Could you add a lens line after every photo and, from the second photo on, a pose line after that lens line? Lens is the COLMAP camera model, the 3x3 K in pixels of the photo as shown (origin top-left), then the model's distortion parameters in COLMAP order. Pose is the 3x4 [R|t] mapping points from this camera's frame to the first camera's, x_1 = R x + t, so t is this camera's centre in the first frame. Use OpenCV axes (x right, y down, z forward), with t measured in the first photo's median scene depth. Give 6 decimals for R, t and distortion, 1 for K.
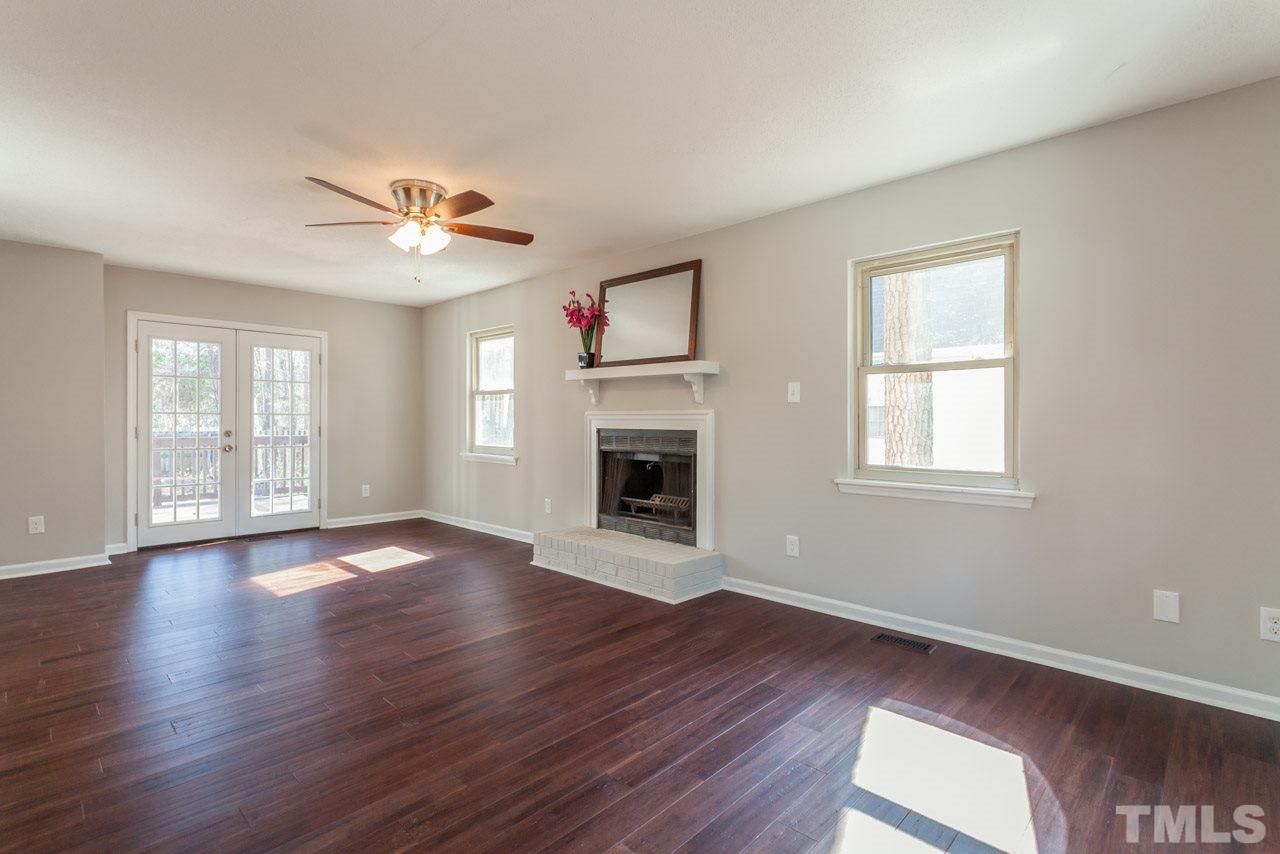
lens RADIAL K [[612.2, 0, 625.5], [0, 612.2, 435.6], [0, 0, 1]] dist [0.003132, 0.000552]
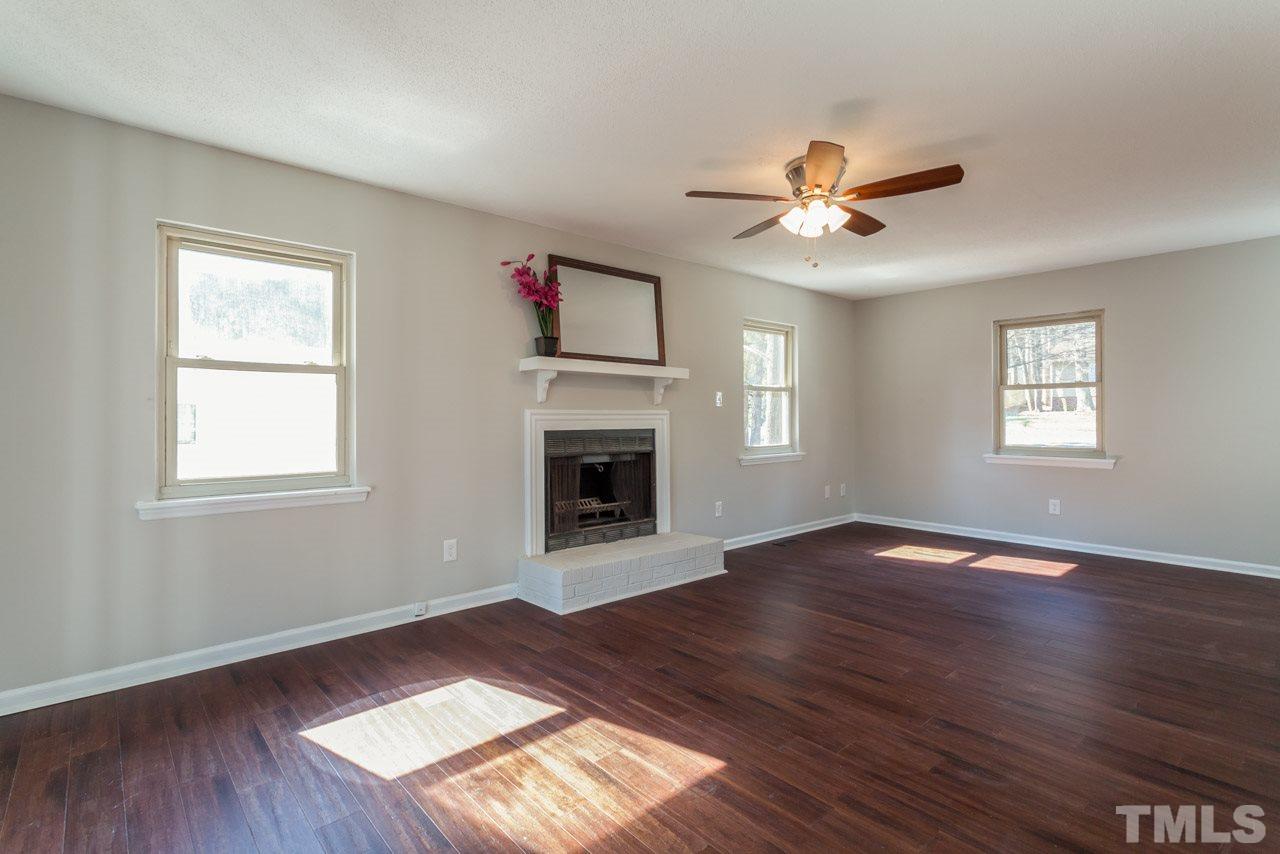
lens RADIAL K [[603.2, 0, 640.0], [0, 603.2, 427.0], [0, 0, 1]] dist [-0.000300, 0.000178]
pose [[0.070581, -0.011303, 0.997442, -0.899873], [0.035626, 0.999326, 0.008803, -0.020484], [-0.996870, 0.034914, 0.070936, 0.874761]]
